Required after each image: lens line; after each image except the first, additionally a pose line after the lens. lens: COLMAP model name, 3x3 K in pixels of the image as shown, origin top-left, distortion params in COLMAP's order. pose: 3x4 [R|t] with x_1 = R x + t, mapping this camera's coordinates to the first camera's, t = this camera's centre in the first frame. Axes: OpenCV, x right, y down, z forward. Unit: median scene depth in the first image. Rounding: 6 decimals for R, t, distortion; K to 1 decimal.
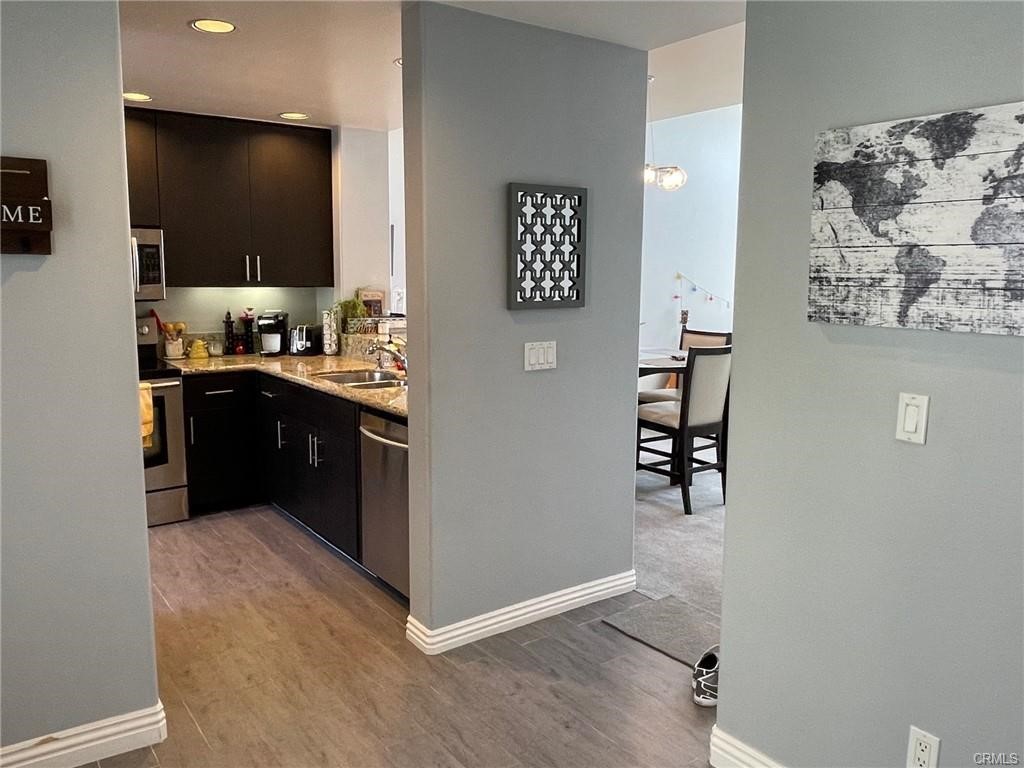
lens RADIAL K [[784.1, 0, 511.0], [0, 784.1, 378.7], [0, 0, 1]] dist [0.007445, -0.025725]
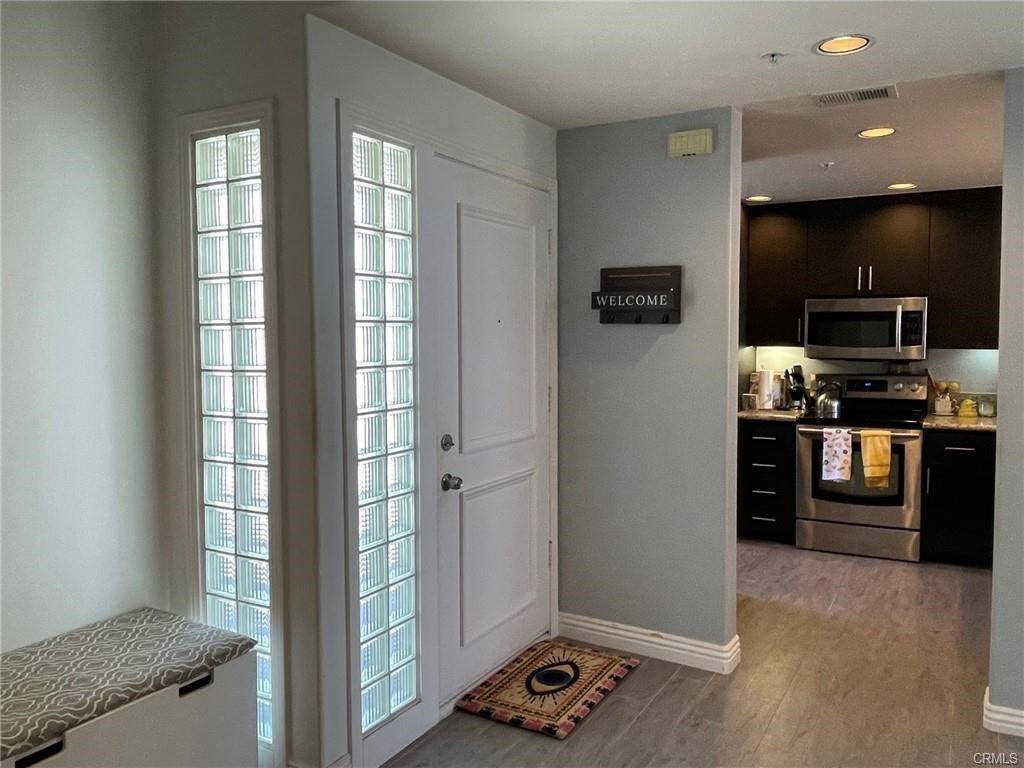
lens RADIAL K [[784.1, 0, 507.4], [0, 784.1, 385.6], [0, 0, 1]] dist [0.007445, -0.025725]
pose [[0.401289, 0.048033, -0.914691, 0.355494], [-0.115151, 0.993347, 0.001645, 0.001702], [0.908685, 0.104667, 0.404150, 0.026315]]
